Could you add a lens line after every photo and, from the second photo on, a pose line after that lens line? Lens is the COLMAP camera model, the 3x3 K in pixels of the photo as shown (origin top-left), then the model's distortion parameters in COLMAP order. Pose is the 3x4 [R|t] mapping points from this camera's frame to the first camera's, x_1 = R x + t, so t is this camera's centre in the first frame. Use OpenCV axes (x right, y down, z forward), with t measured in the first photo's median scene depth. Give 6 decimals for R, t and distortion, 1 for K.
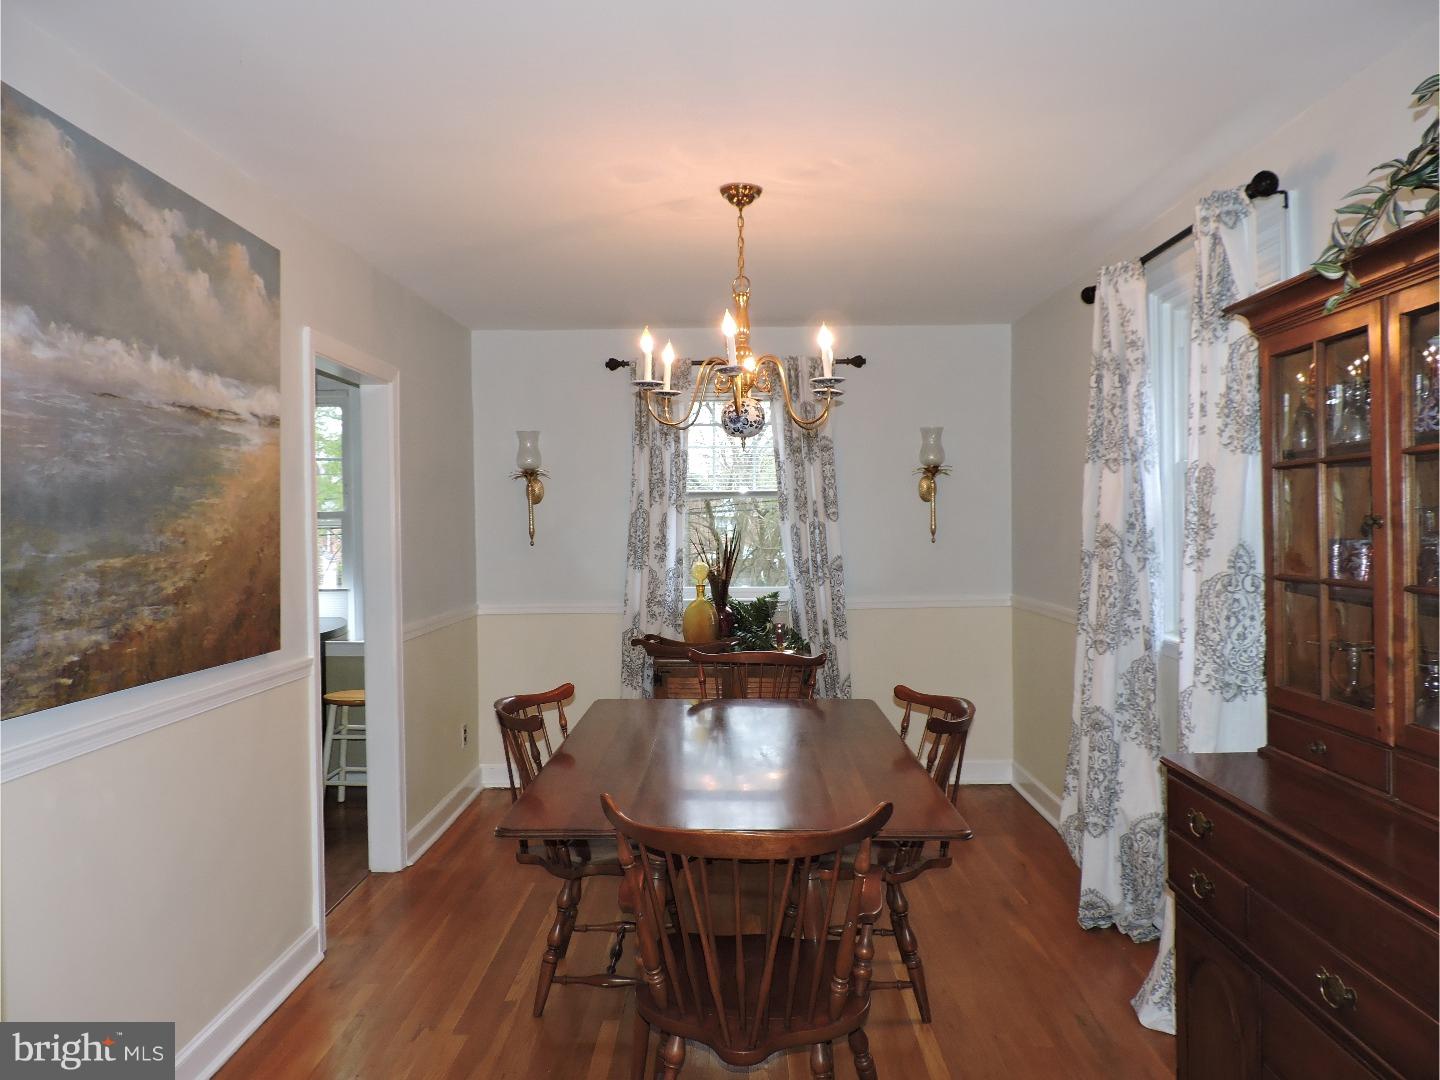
lens RADIAL K [[1029.6, 0, 721.5], [0, 1029.6, 528.0], [0, 0, 1]] dist [-0.027875, 0.009563]
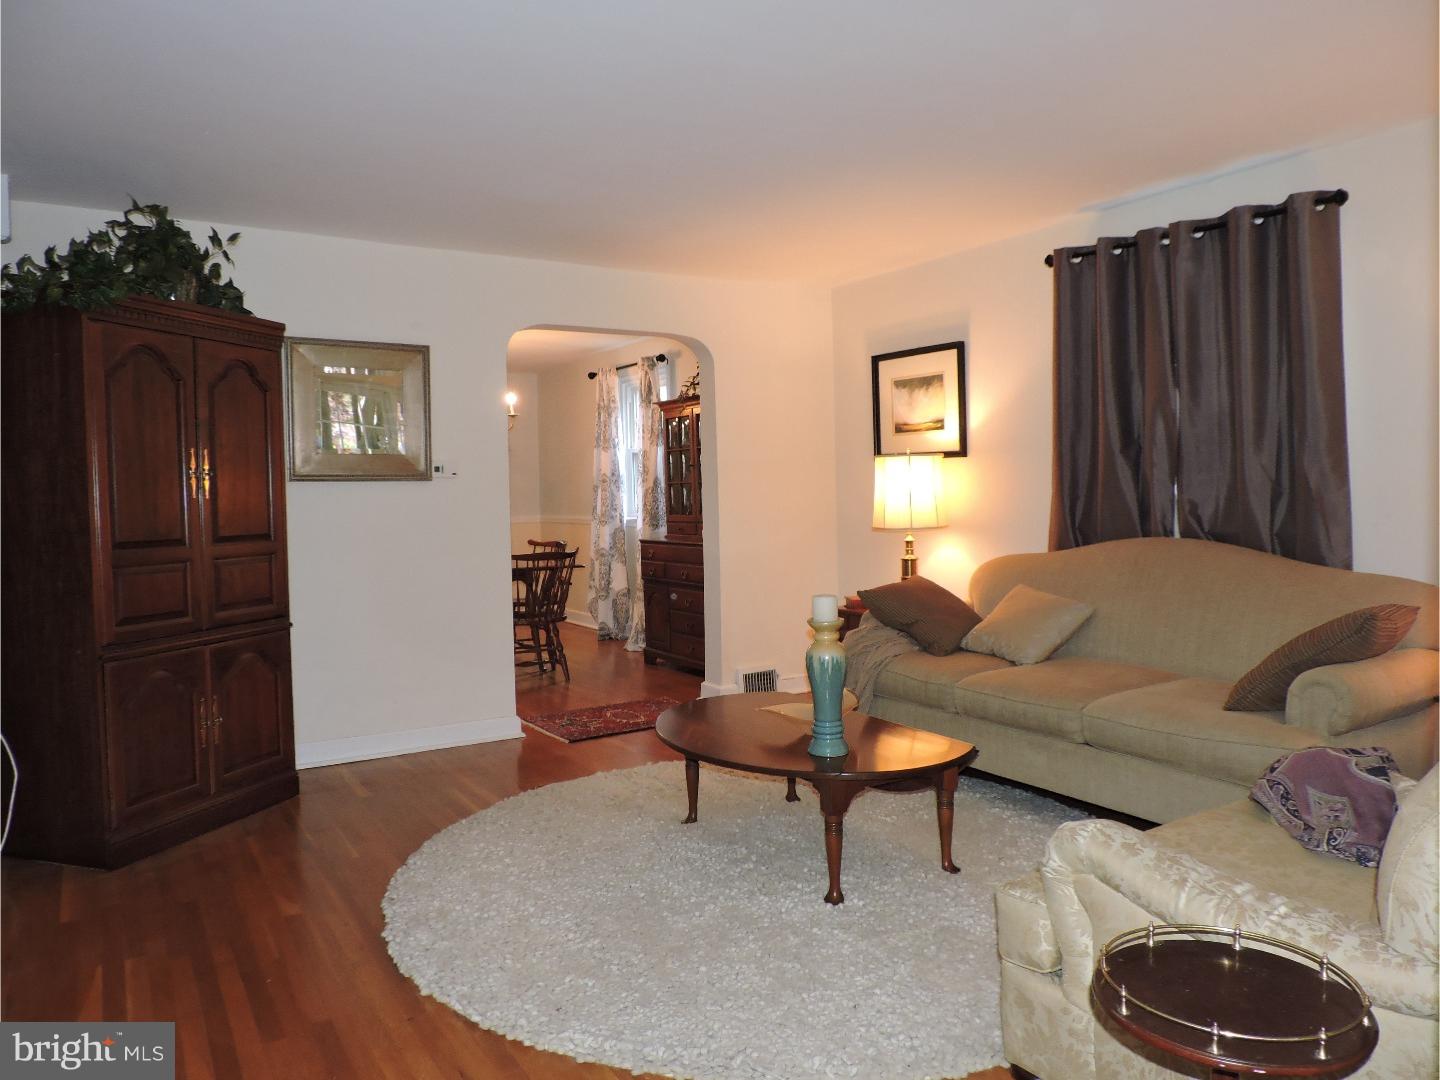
lens RADIAL K [[1029.6, 0, 721.2], [0, 1029.6, 540.8], [0, 0, 1]] dist [-0.027875, 0.009563]
pose [[0.846152, -0.031474, 0.532011, -0.704128], [0.013368, 0.999194, 0.037851, 0.067579], [-0.532773, -0.024916, 0.845891, -1.238755]]
